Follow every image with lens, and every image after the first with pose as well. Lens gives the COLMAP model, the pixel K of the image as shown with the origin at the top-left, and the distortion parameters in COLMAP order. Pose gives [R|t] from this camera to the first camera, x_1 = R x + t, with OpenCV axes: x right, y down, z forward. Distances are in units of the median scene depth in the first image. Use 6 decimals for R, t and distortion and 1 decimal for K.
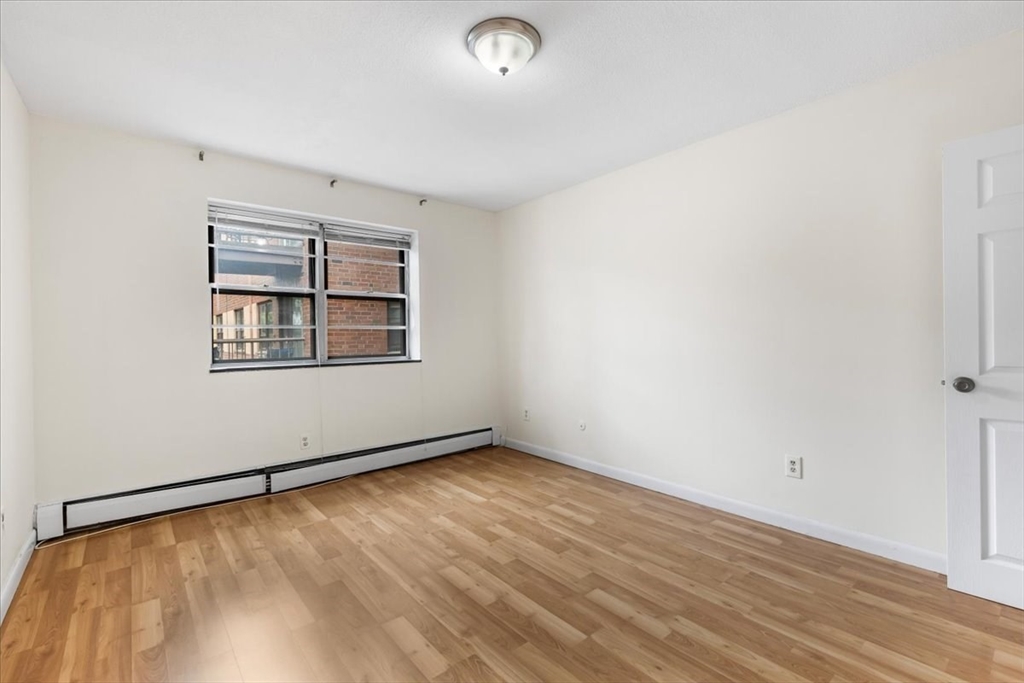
lens RADIAL K [[437.1, 0, 545.9], [0, 437.1, 338.2], [0, 0, 1]] dist [-0.000007, -0.000107]
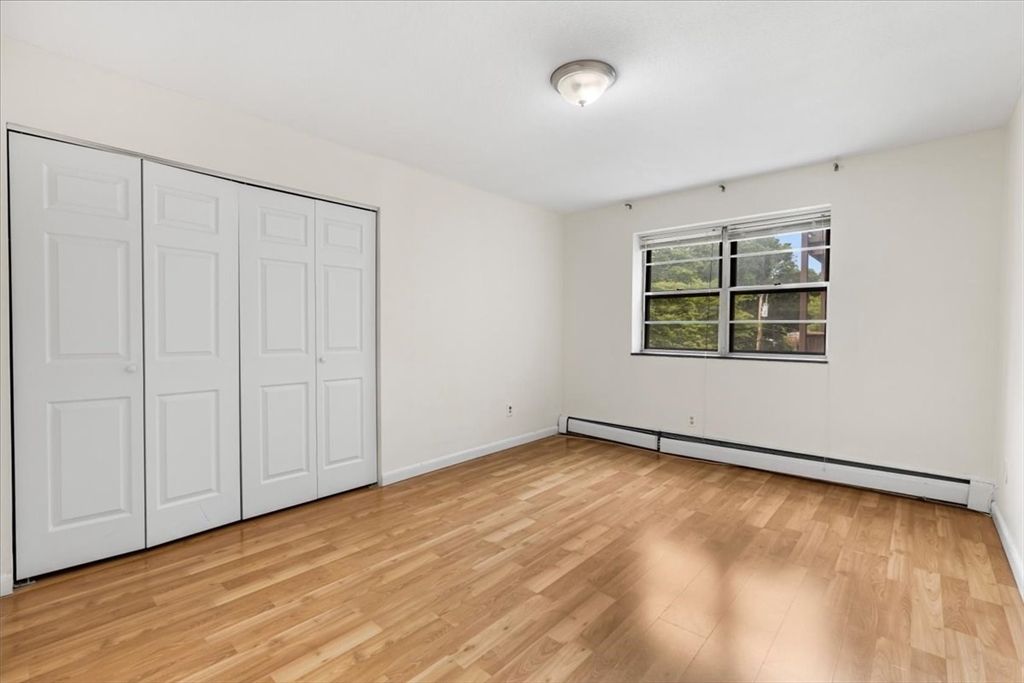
lens RADIAL K [[455.5, 0, 512.0], [0, 455.5, 341.5], [0, 0, 1]] dist [0.000254, -0.000384]
pose [[0.135524, 0.037175, -0.990076, 0.619698], [-0.012477, 0.999281, 0.035812, -0.013714], [0.990695, 0.007500, 0.135890, 0.375612]]
